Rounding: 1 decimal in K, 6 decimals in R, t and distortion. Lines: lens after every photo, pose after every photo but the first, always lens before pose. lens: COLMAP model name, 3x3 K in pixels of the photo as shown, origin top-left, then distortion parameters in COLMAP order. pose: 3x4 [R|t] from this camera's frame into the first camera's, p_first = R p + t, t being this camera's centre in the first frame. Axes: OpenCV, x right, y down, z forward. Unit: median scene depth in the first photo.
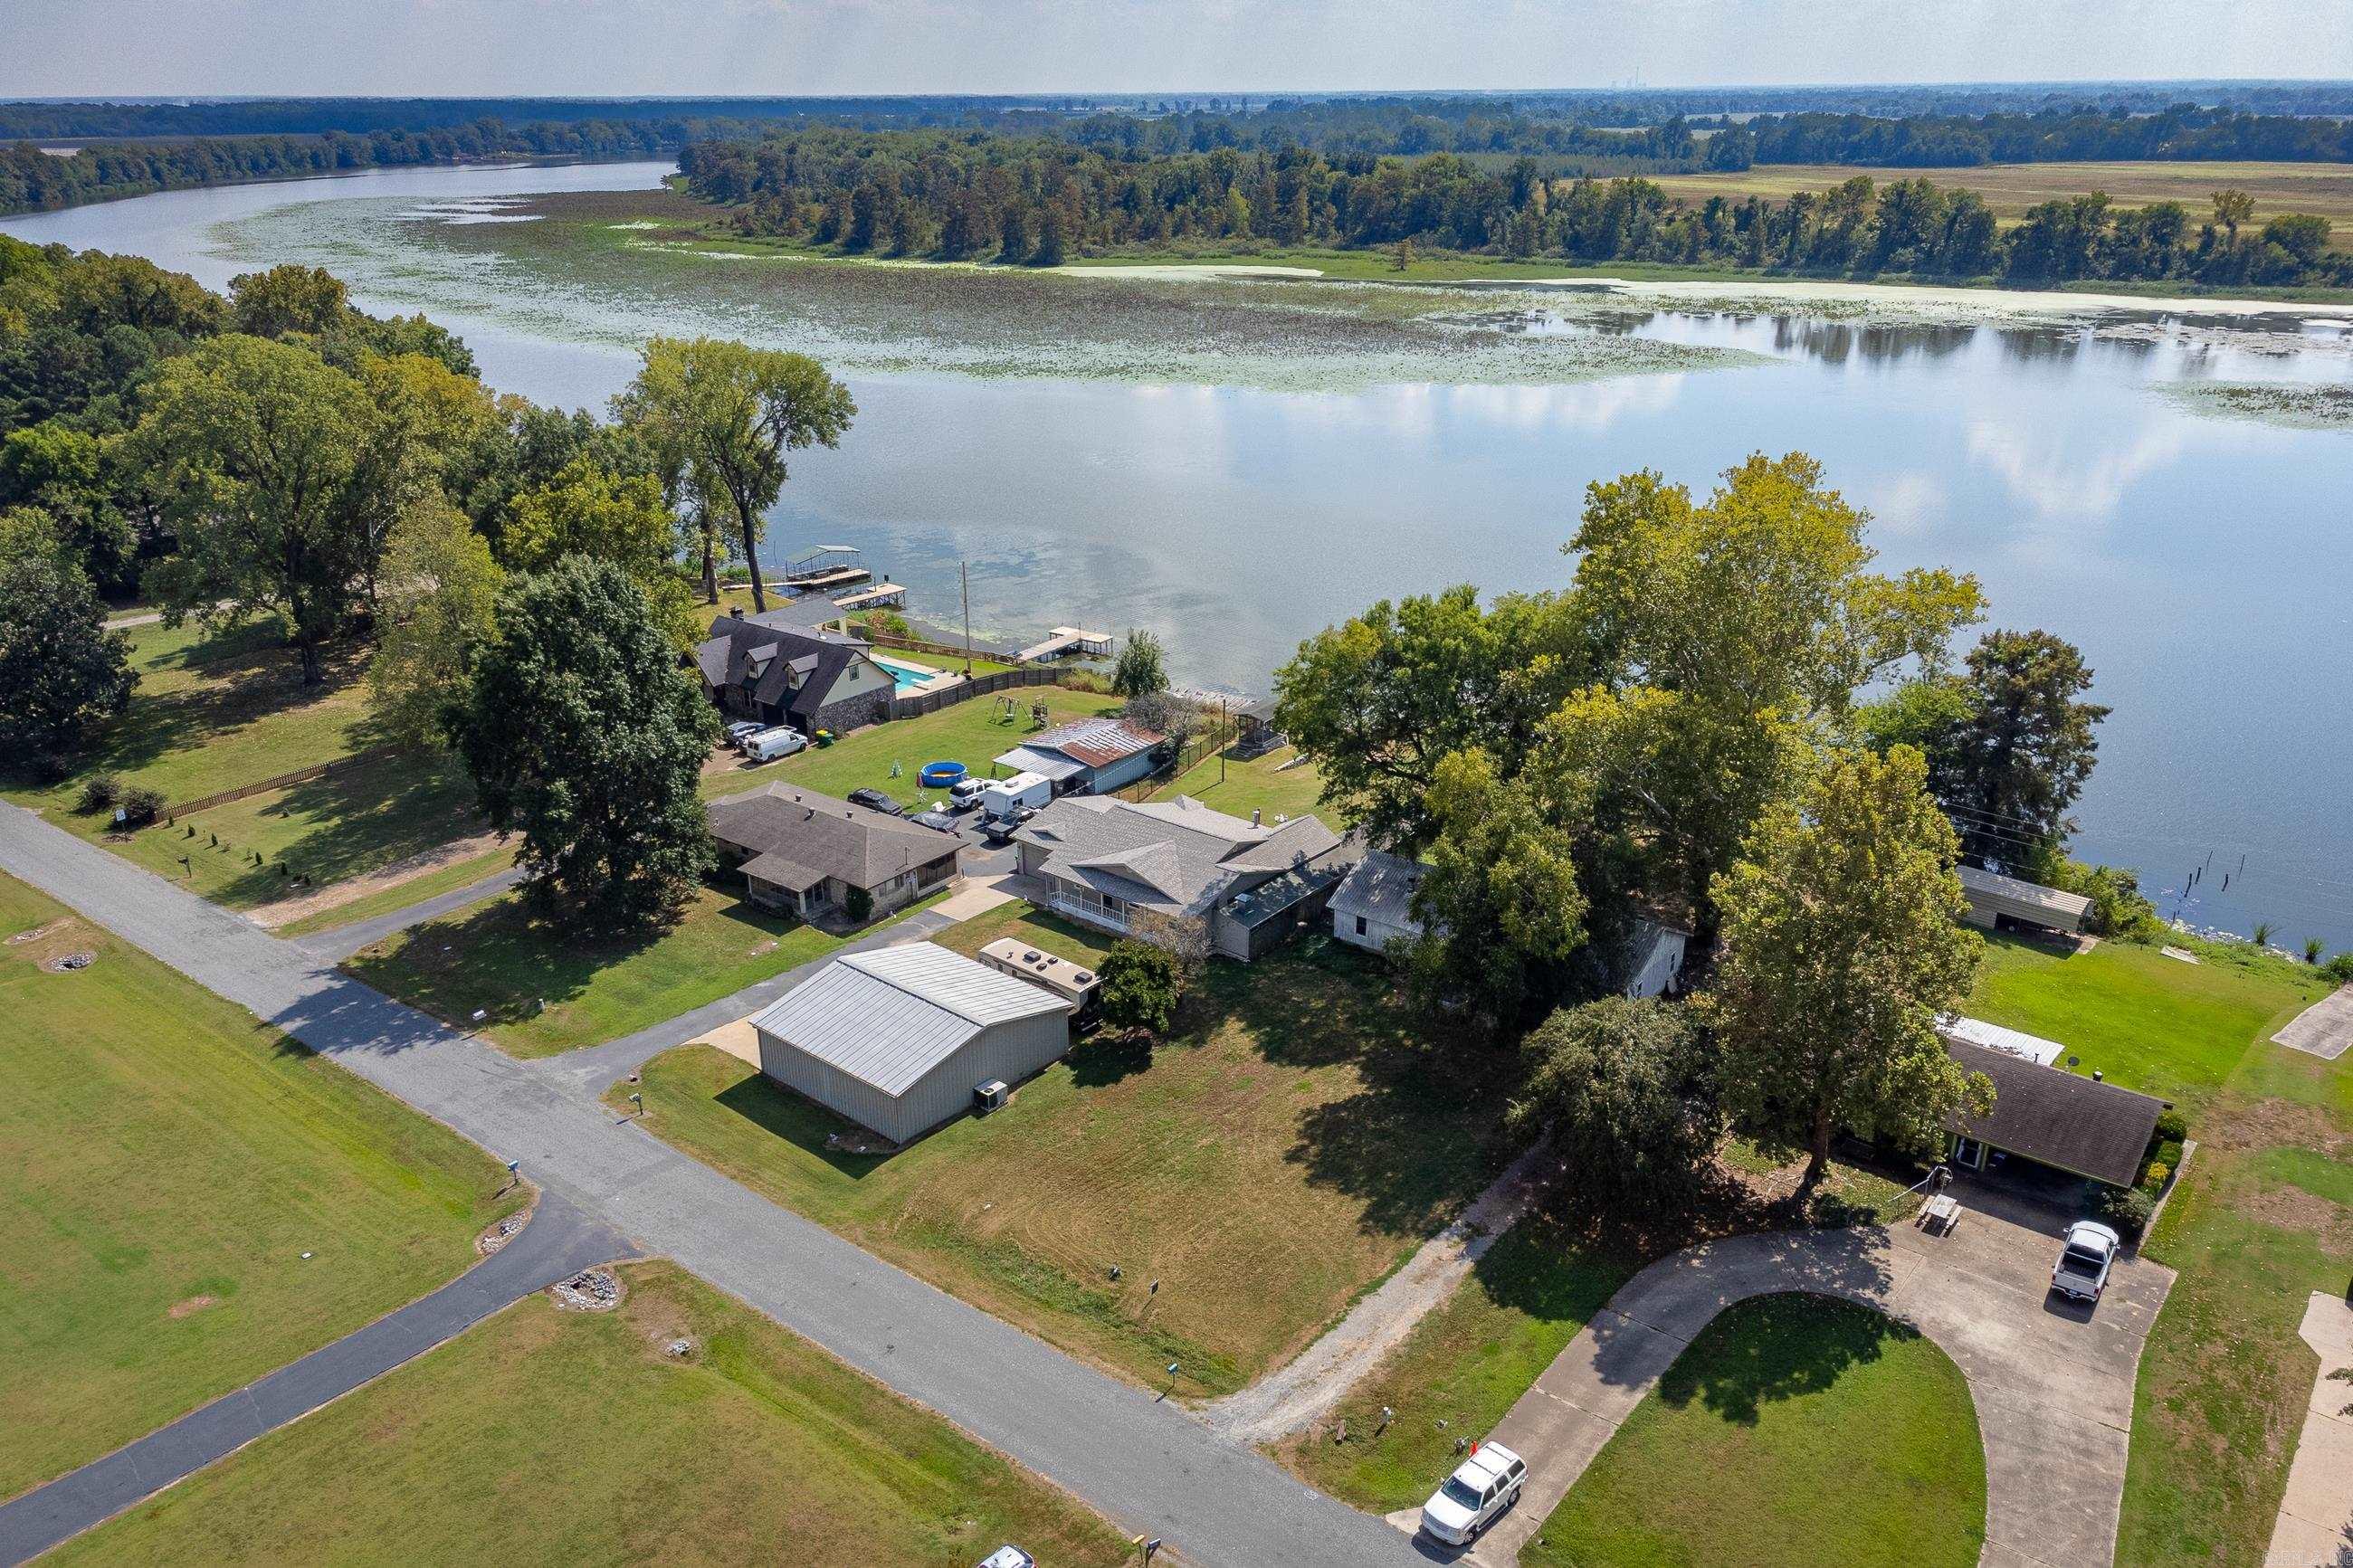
lens RADIAL K [[1704.6, 0, 1161.8], [0, 1704.6, 870.1], [0, 0, 1]] dist [-0.005923, 0.027302]
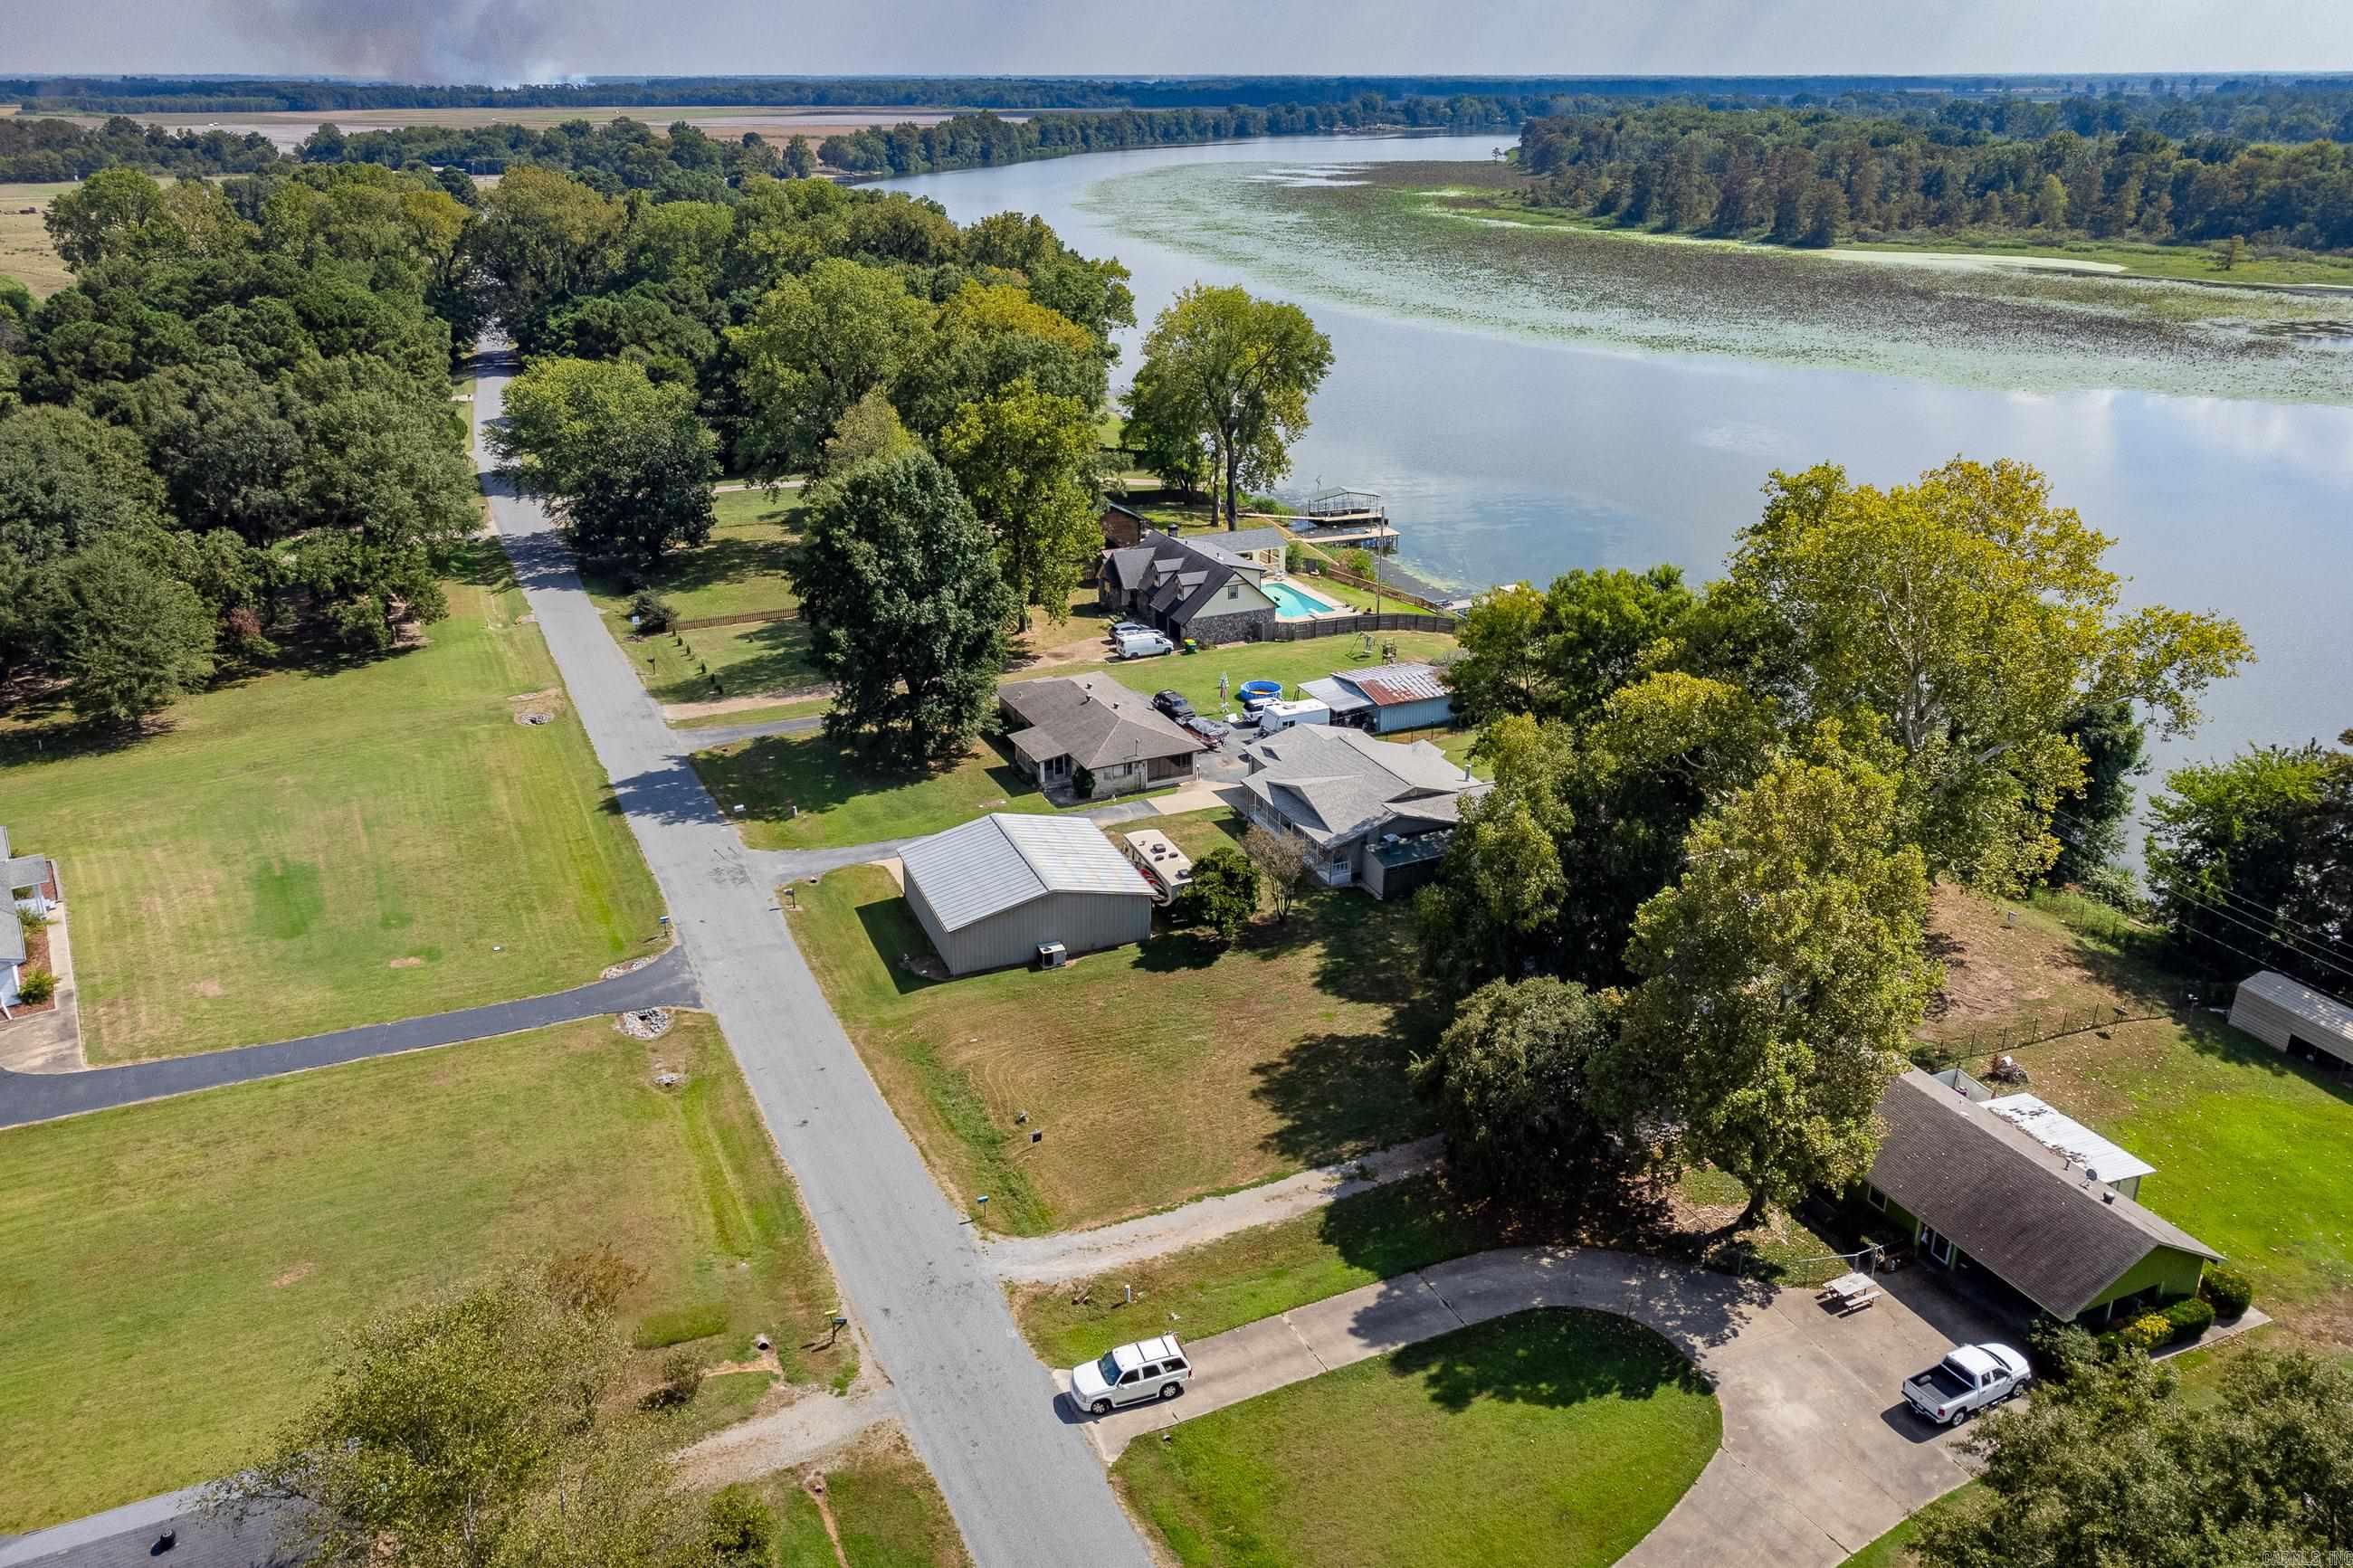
lens RADIAL K [[1689.9, 0, 1182.9], [0, 1689.9, 717.9], [0, 0, 1]] dist [-0.011217, 0.042015]
pose [[0.902718, 0.160230, -0.399283, 0.301430], [-0.184990, 0.982448, -0.023982, -0.006776], [0.388432, 0.095512, 0.916514, 0.010922]]
